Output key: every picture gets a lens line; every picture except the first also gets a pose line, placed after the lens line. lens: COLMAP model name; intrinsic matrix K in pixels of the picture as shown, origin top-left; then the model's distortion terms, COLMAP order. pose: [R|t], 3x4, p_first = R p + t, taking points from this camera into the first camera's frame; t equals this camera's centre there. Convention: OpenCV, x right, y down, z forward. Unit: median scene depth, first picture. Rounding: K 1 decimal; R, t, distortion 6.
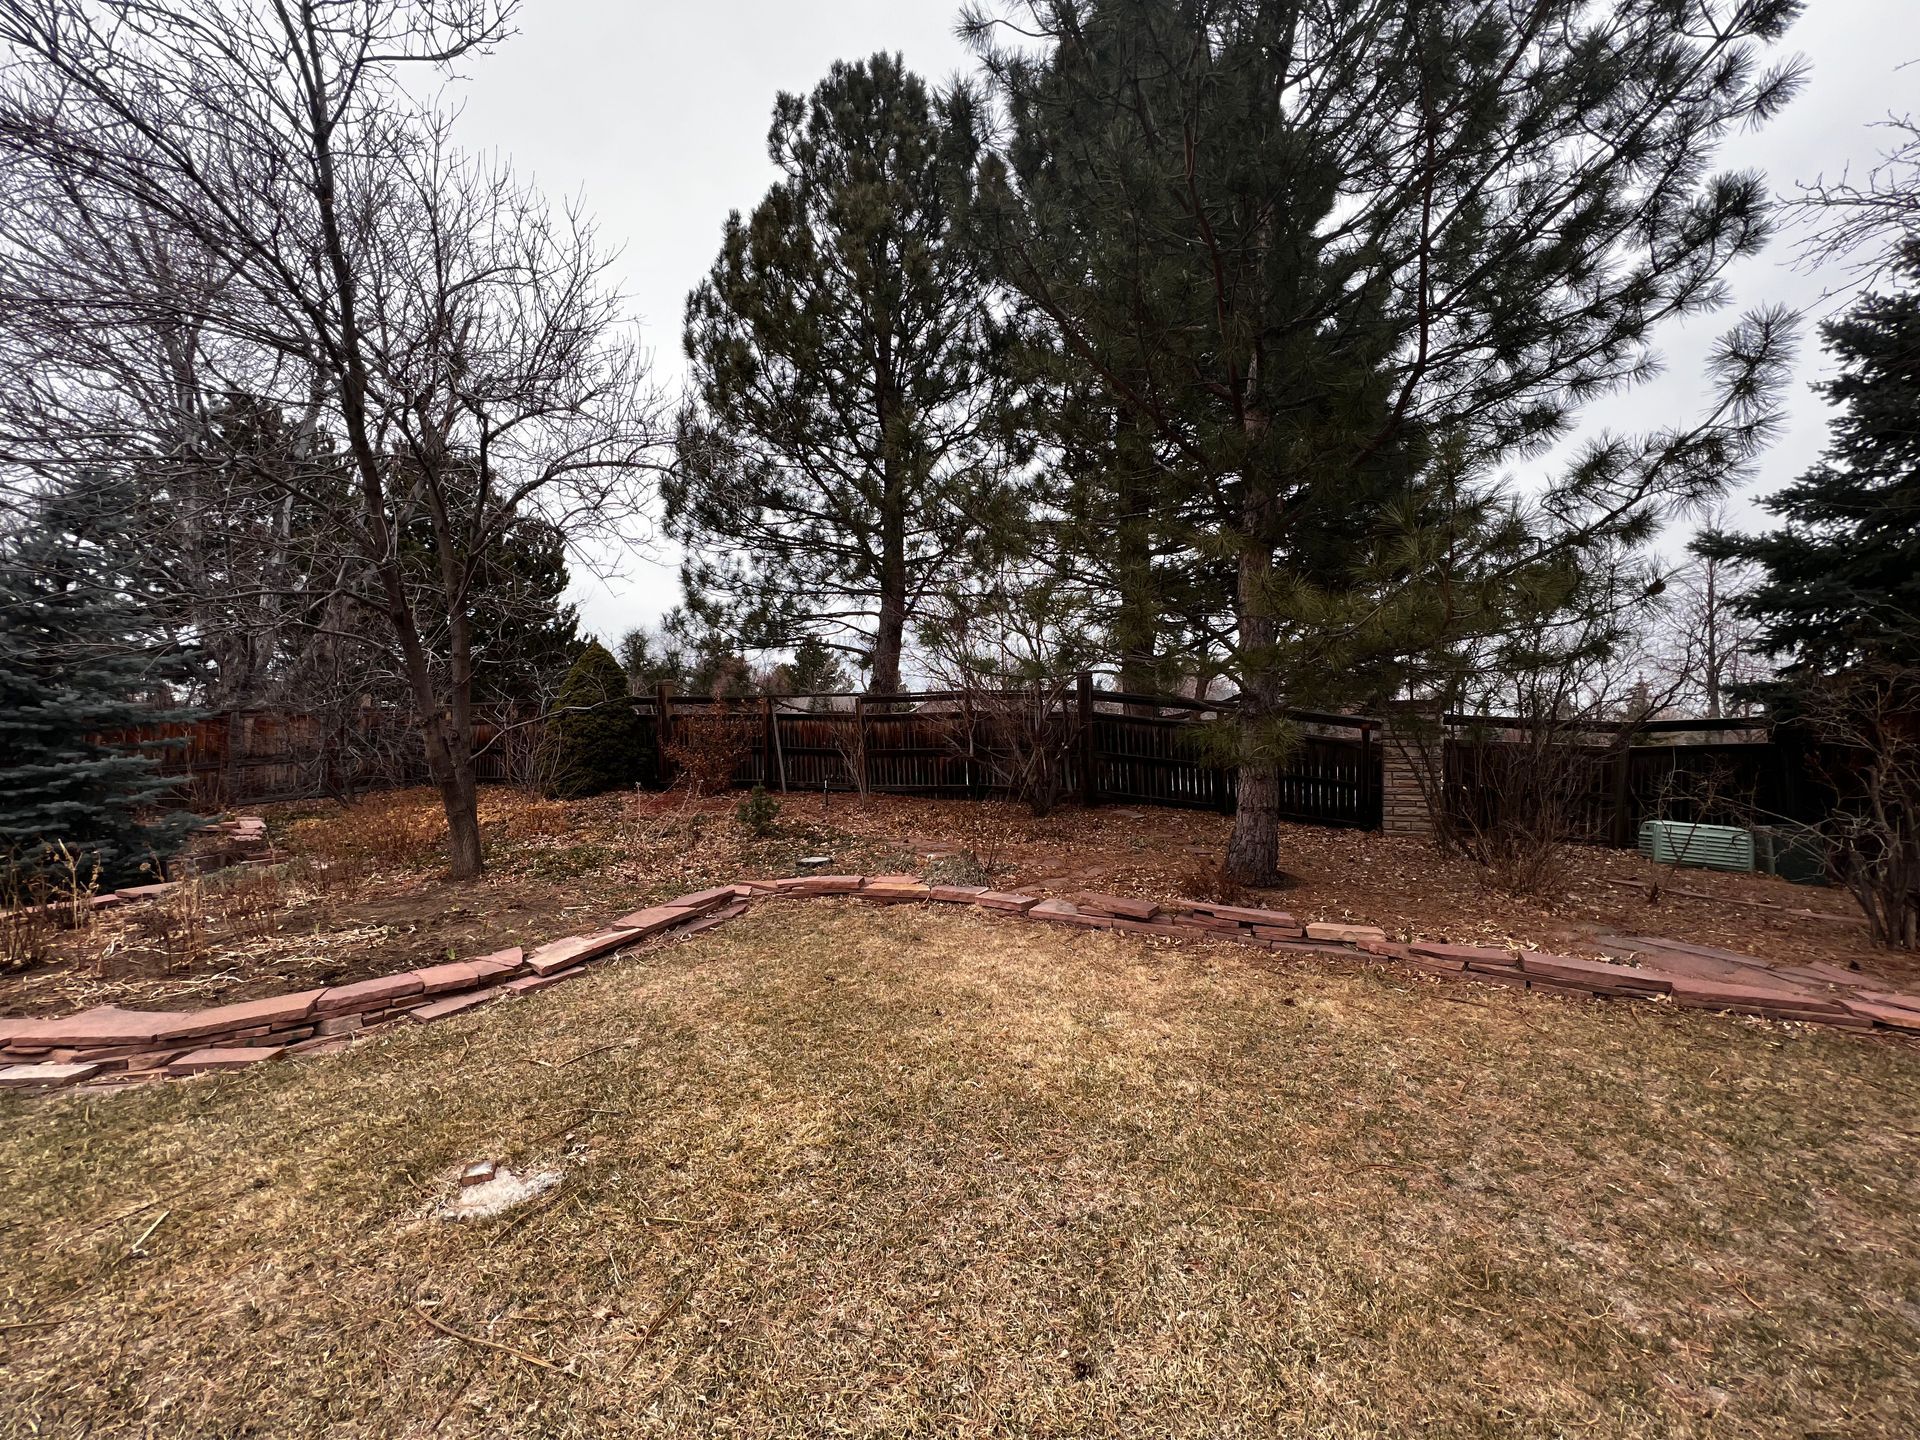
lens RADIAL K [[768.9, 0, 962.6], [0, 768.9, 717.5], [0, 0, 1]] dist [0.000137, 0.000733]
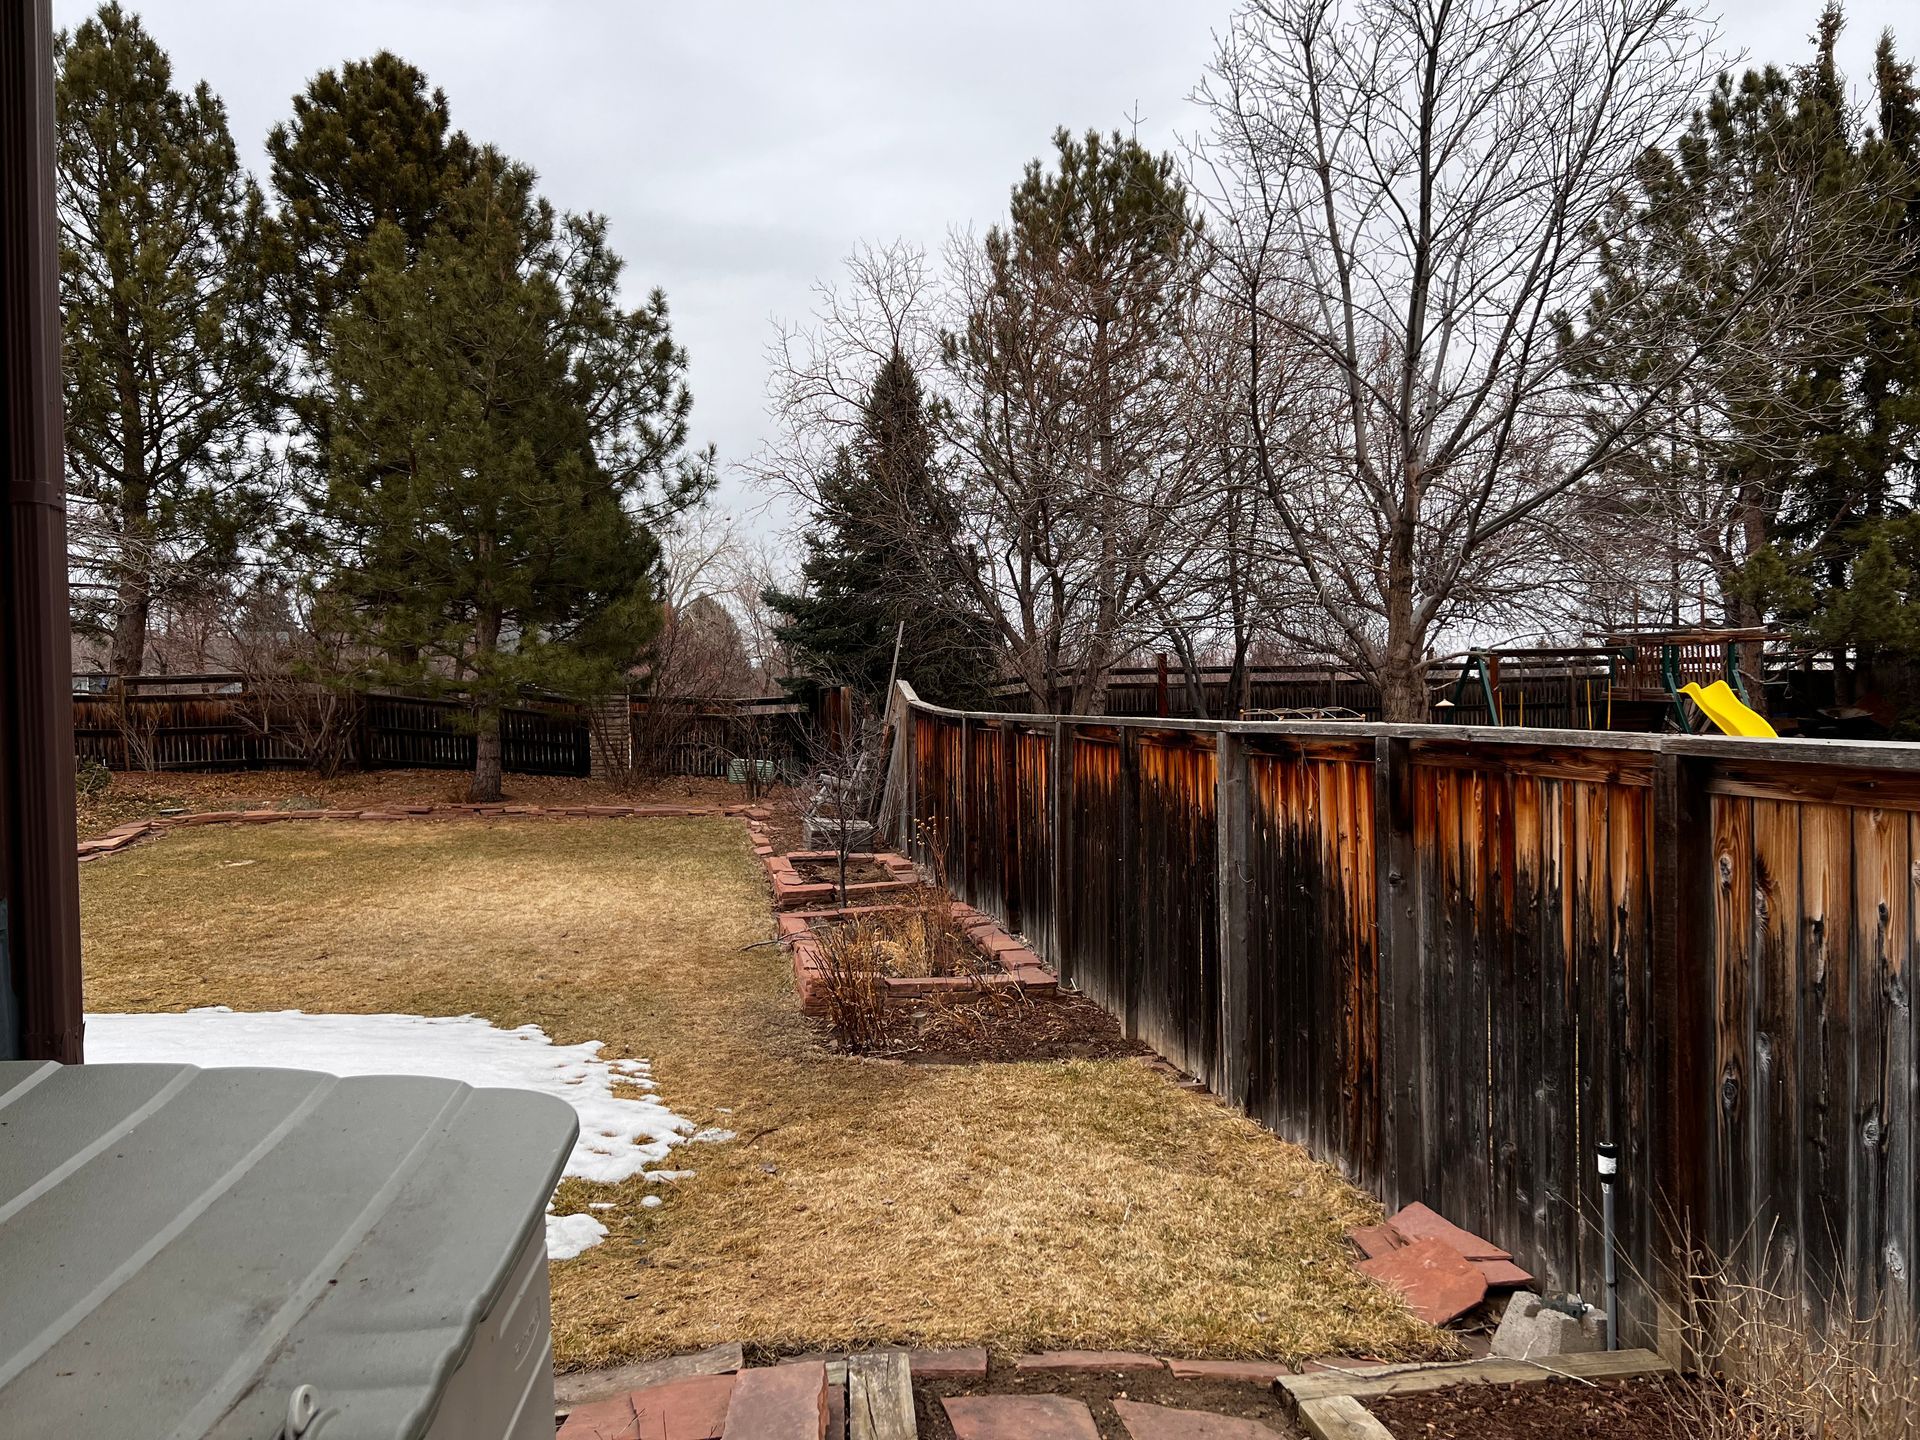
lens RADIAL K [[1437.4, 0, 969.7], [0, 1437.4, 724.4], [0, 0, 1]] dist [0.063926, -0.070767]
pose [[0.808777, -0.025158, 0.587577, -0.570583], [-0.005989, 0.998680, 0.051004, -0.112611], [-0.588085, -0.044770, 0.807559, -1.966811]]
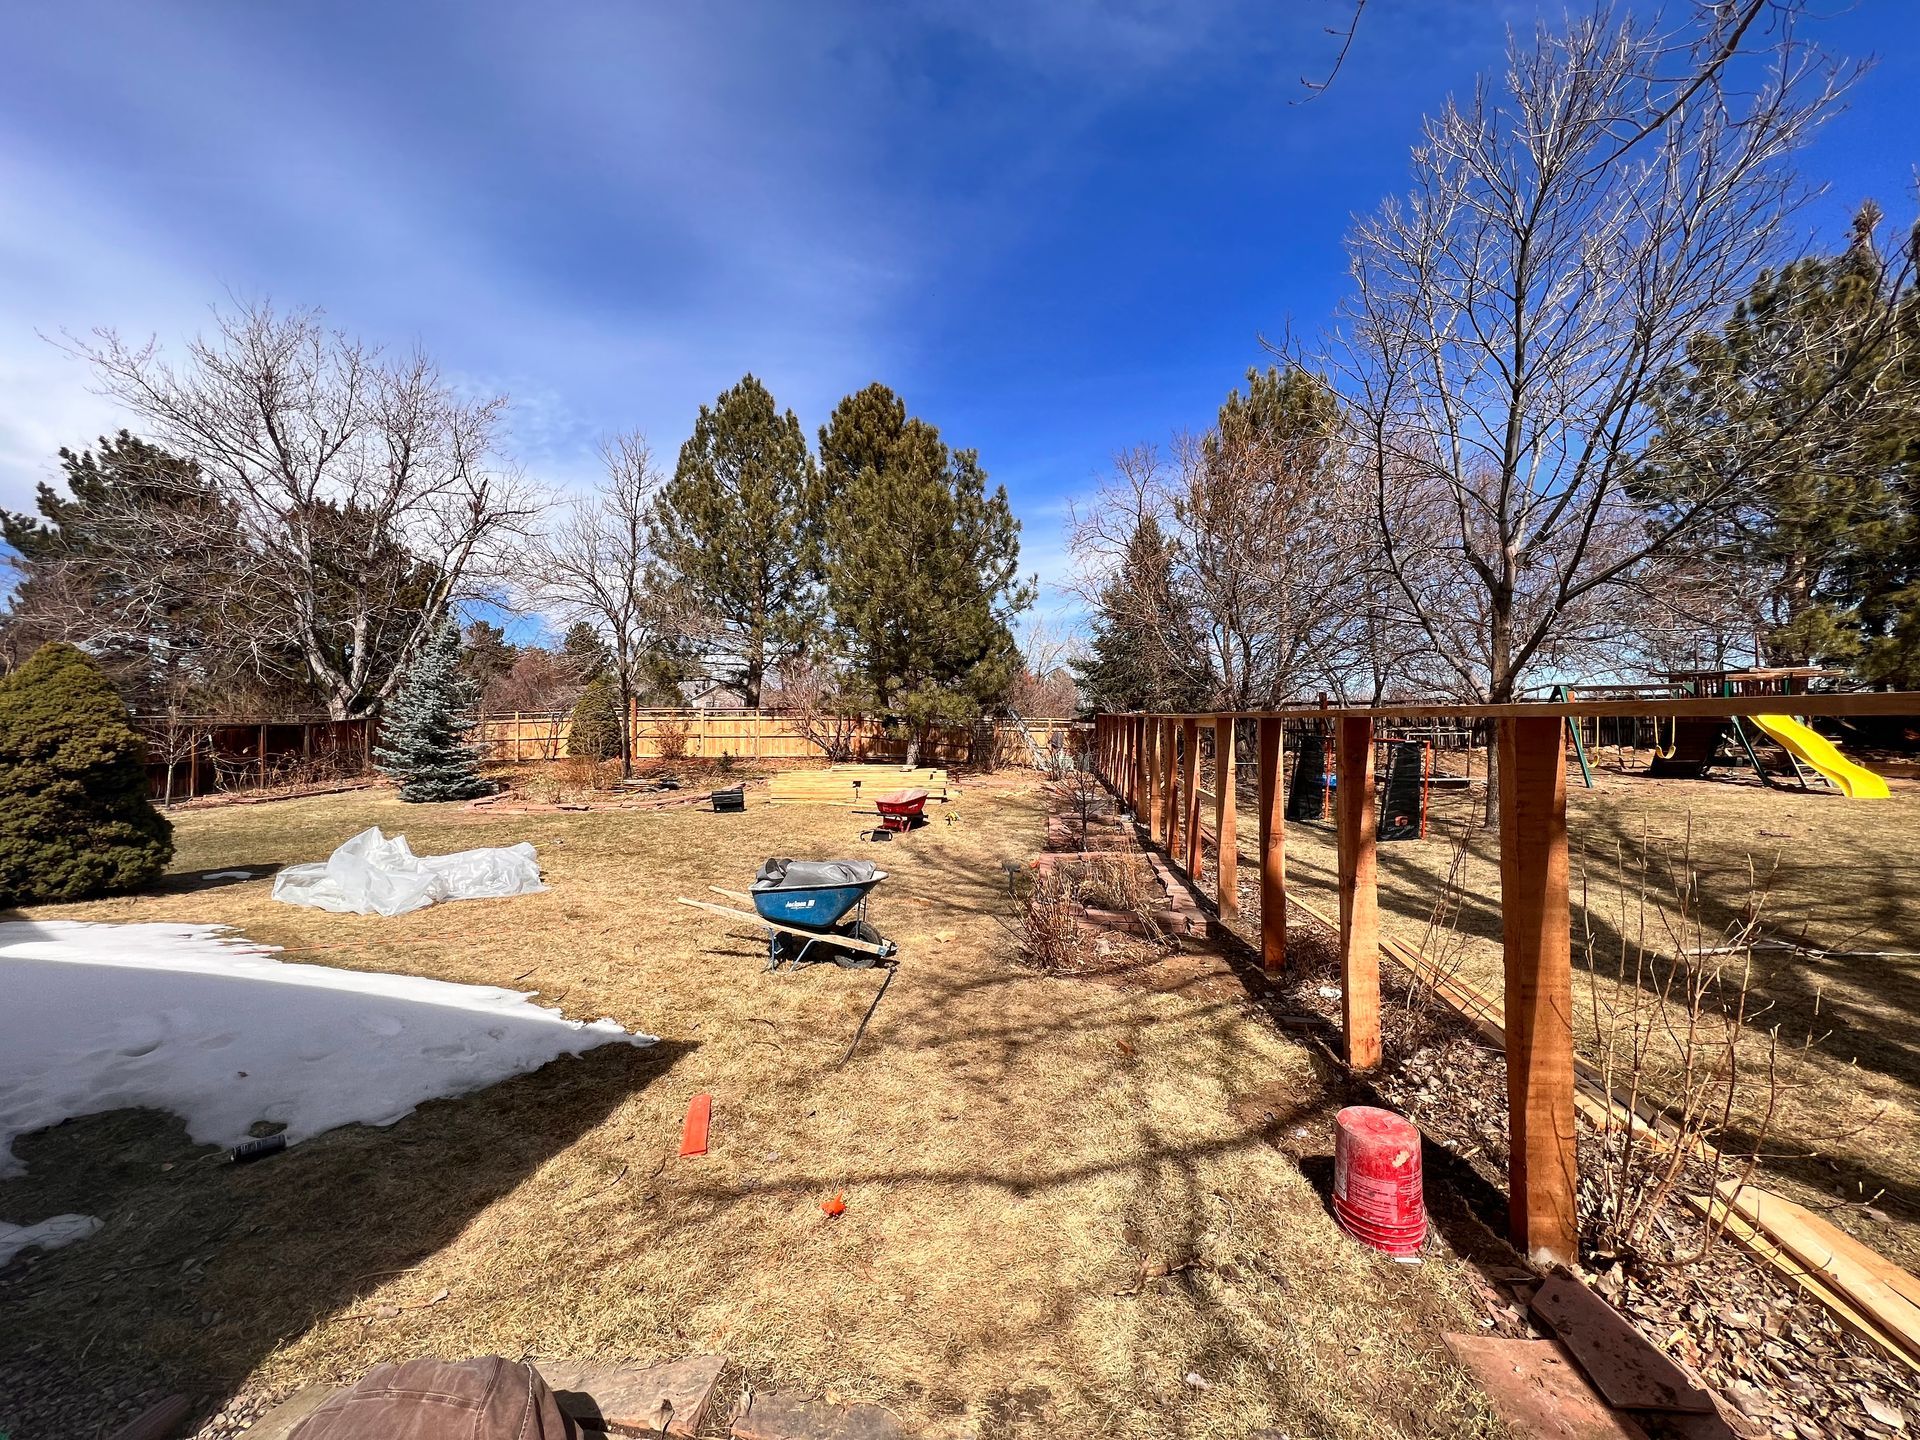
lens RADIAL K [[768.2, 0, 962.2], [0, 768.2, 719.1], [0, 0, 1]] dist [-0.000245, 0.000661]
pose [[0.951451, -0.010494, 0.307621, -0.340932], [0.002275, 0.999631, 0.027064, -0.088210], [-0.307792, -0.025050, 0.951124, -1.775426]]
